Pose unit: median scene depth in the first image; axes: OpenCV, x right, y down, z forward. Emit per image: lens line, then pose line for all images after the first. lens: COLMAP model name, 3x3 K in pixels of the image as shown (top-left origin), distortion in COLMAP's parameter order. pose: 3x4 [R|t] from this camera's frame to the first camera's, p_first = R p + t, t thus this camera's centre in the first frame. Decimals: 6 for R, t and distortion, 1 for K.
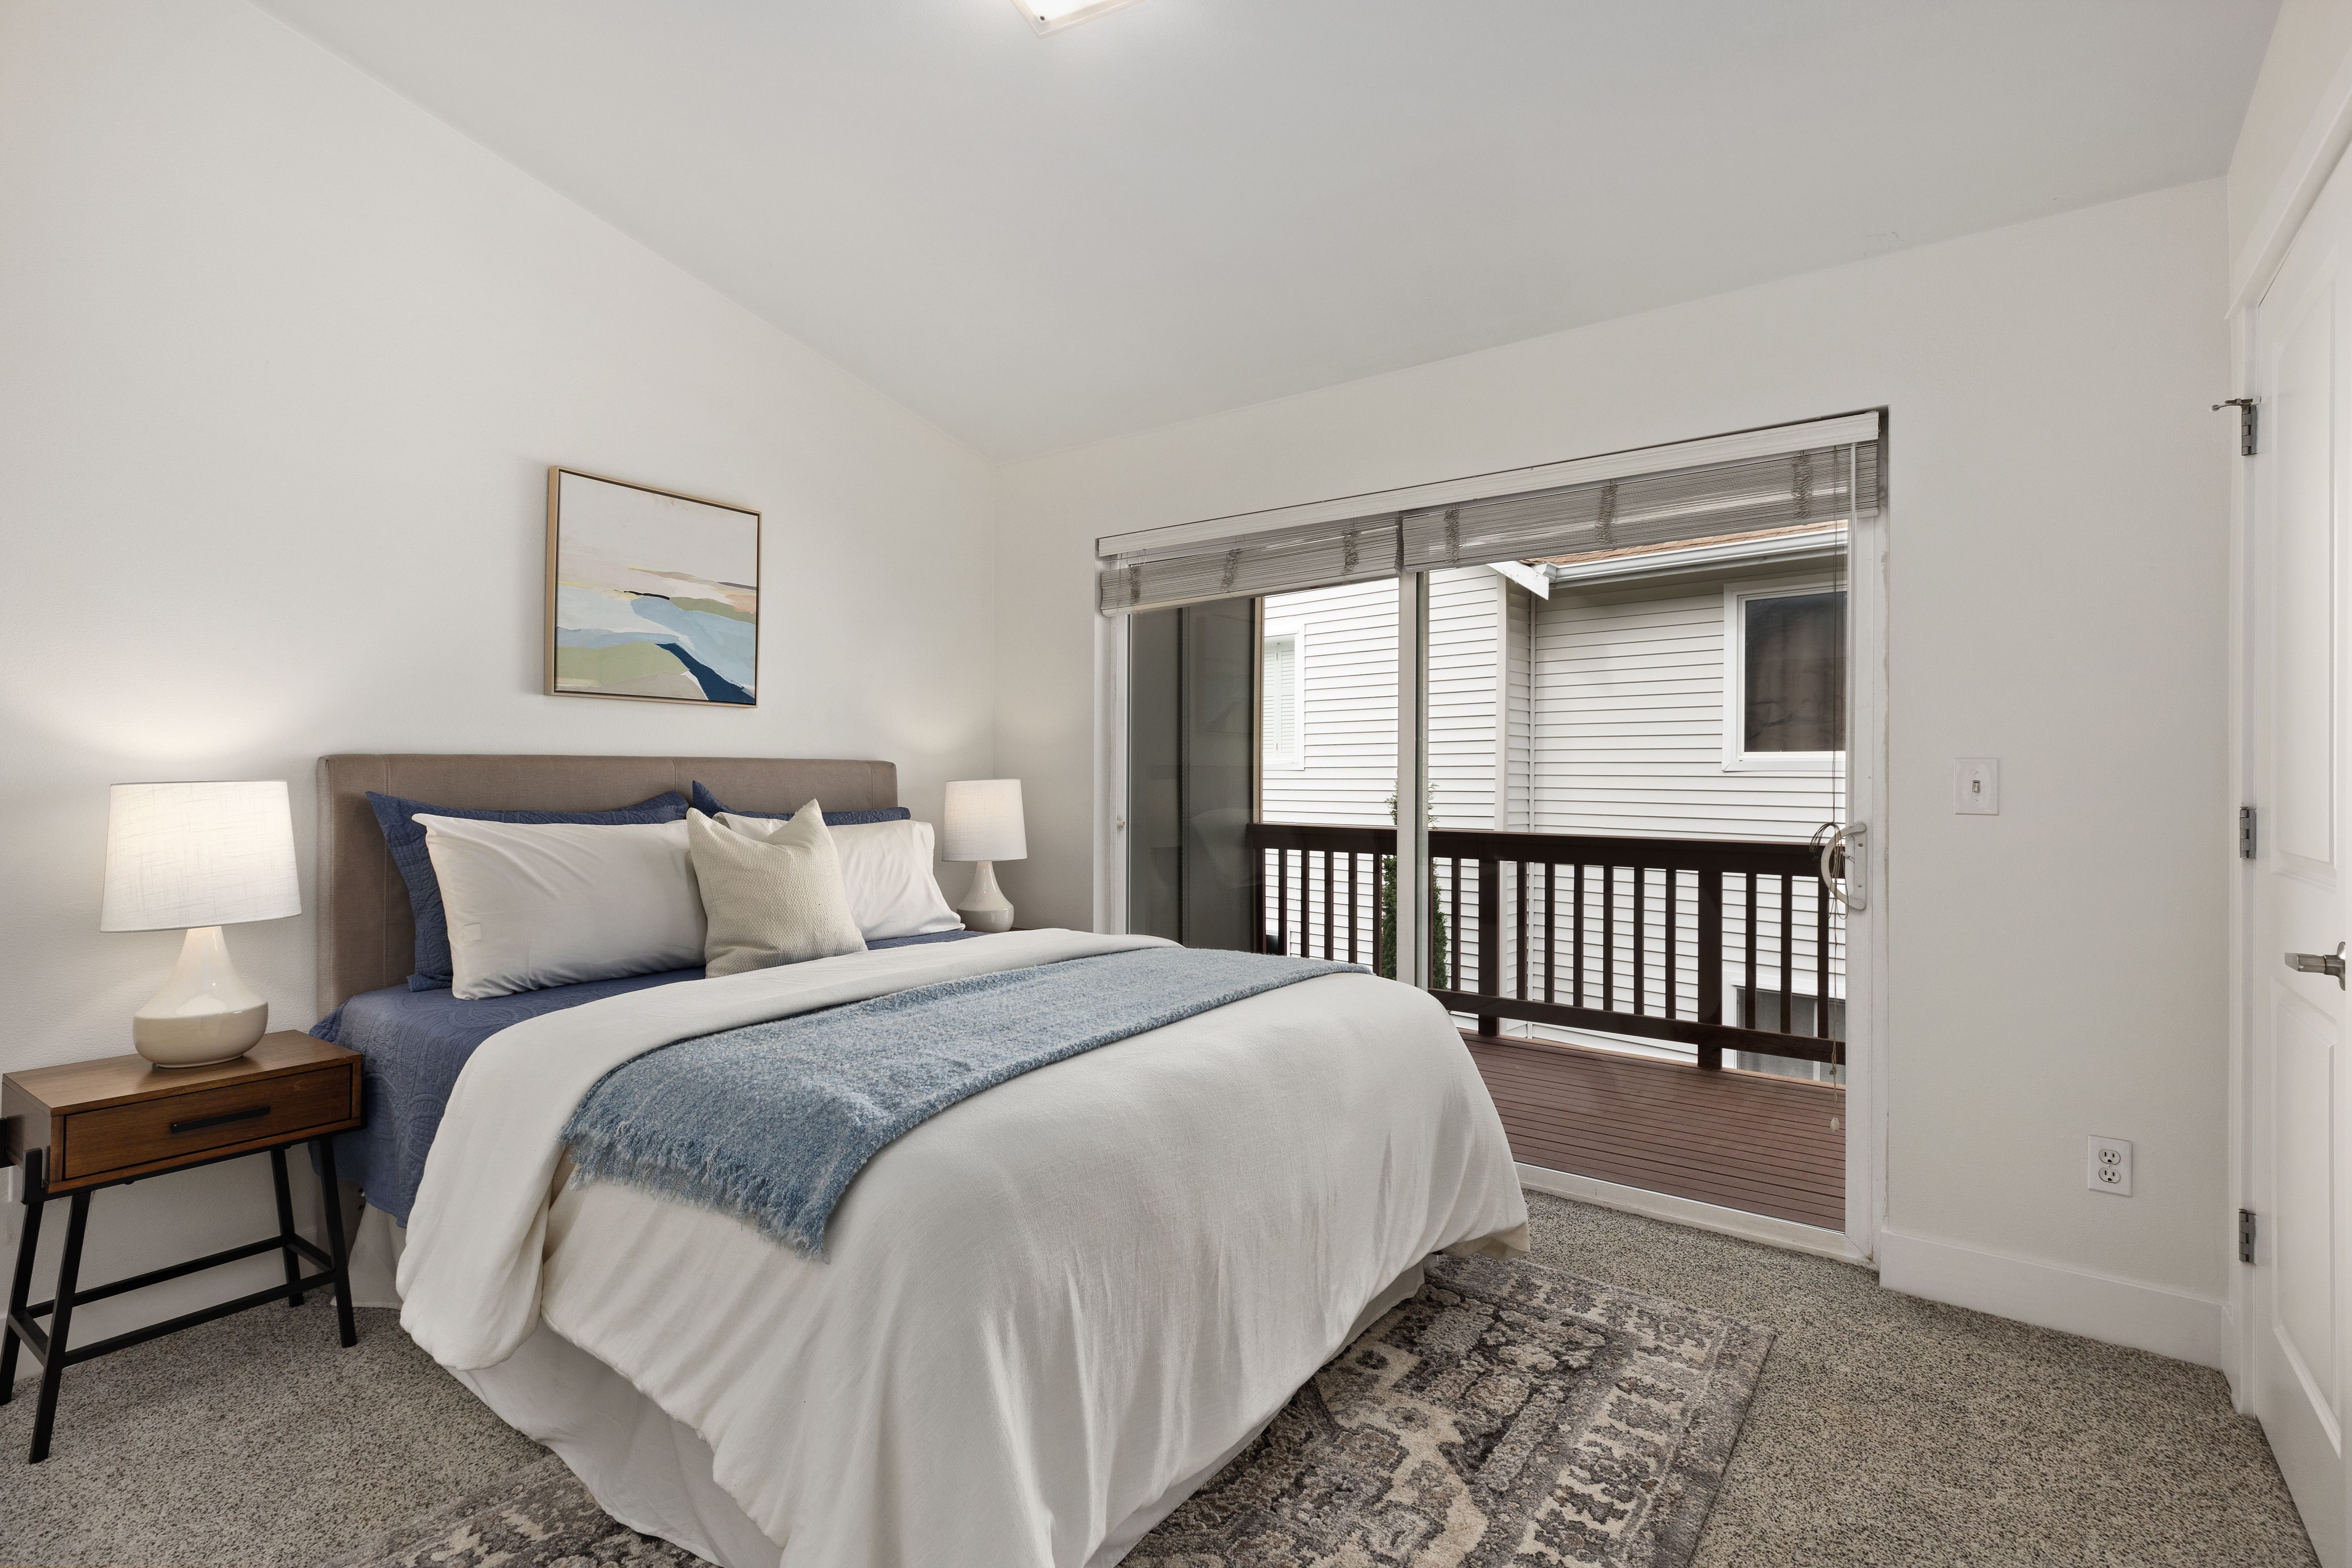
lens RADIAL K [[1081.2, 0, 1203.2], [0, 1081.2, 754.6], [0, 0, 1]] dist [0.026992, 0.000047]
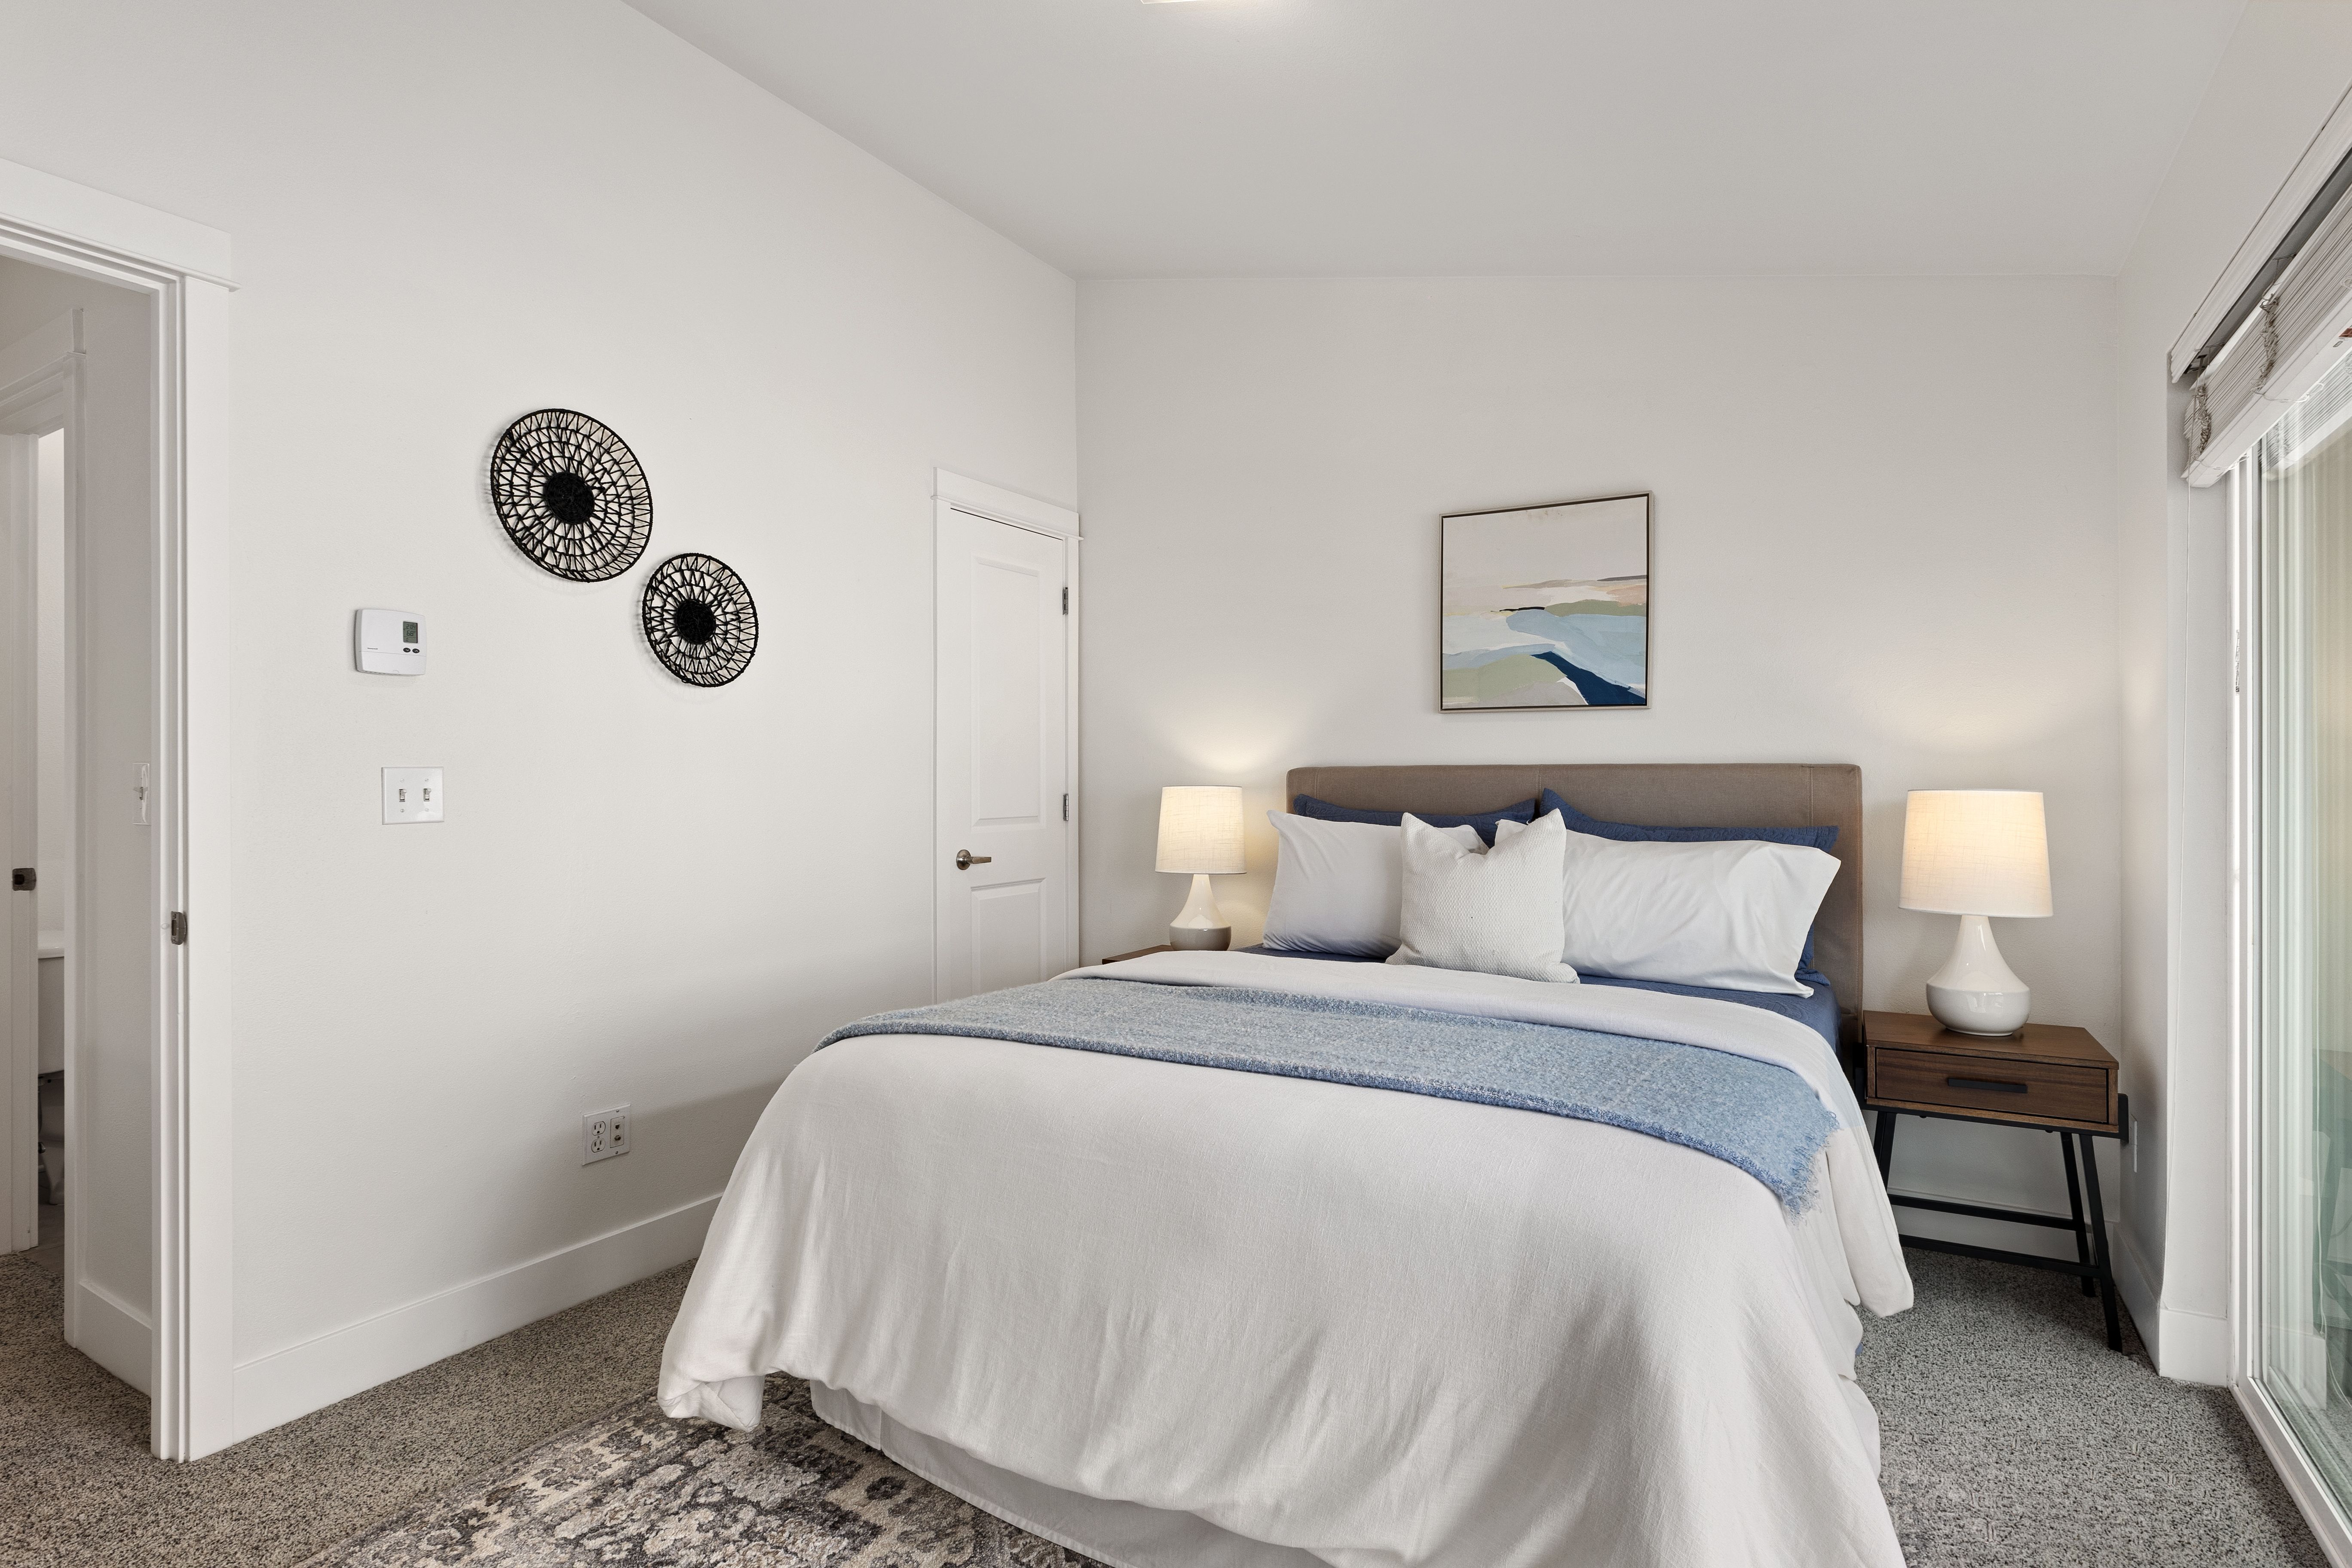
lens RADIAL K [[1176.2, 0, 1211.0], [0, 1176.2, 784.5], [0, 0, 1]] dist [-0.000465, 0.000994]
pose [[0.086737, 0.003847, -0.996224, 0.580877], [0.015379, 0.999868, 0.005200, 0.010859], [0.996113, -0.015772, 0.086666, 0.595025]]
